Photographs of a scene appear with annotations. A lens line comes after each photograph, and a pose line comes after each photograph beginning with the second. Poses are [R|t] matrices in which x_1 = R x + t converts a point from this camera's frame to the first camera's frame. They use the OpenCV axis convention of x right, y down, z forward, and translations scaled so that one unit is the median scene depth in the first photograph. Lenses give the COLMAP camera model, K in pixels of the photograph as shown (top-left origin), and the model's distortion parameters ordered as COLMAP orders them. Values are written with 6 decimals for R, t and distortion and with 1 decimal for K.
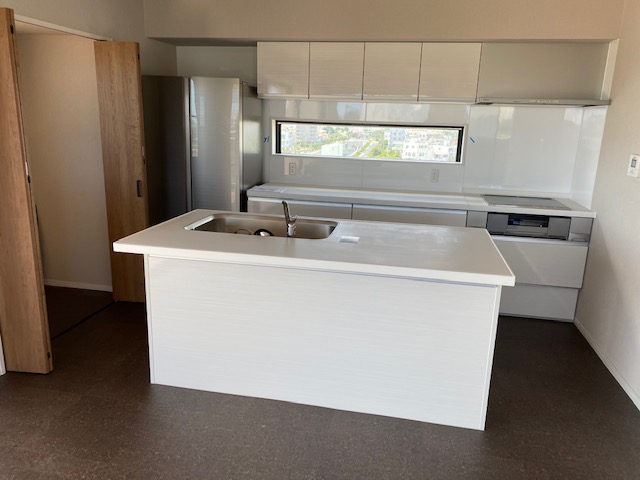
lens RADIAL K [[490.7, 0, 320.0], [0, 490.7, 240.0], [0, 0, 1]] dist [0.002717, 0.000289]
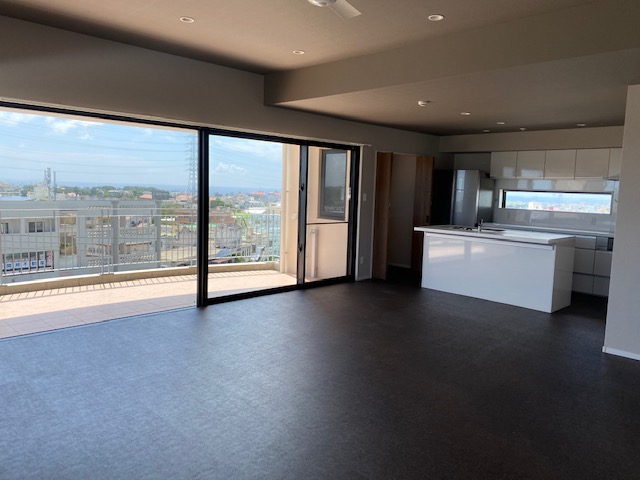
lens RADIAL K [[490.7, 0, 320.0], [0, 490.7, 240.0], [0, 0, 1]] dist [0.002717, 0.000289]
pose [[0.827835, 0.058125, -0.557953, 0.435128], [-0.143801, 0.983371, -0.110915, 0.280243], [0.542228, 0.172053, 0.822427, -0.986538]]
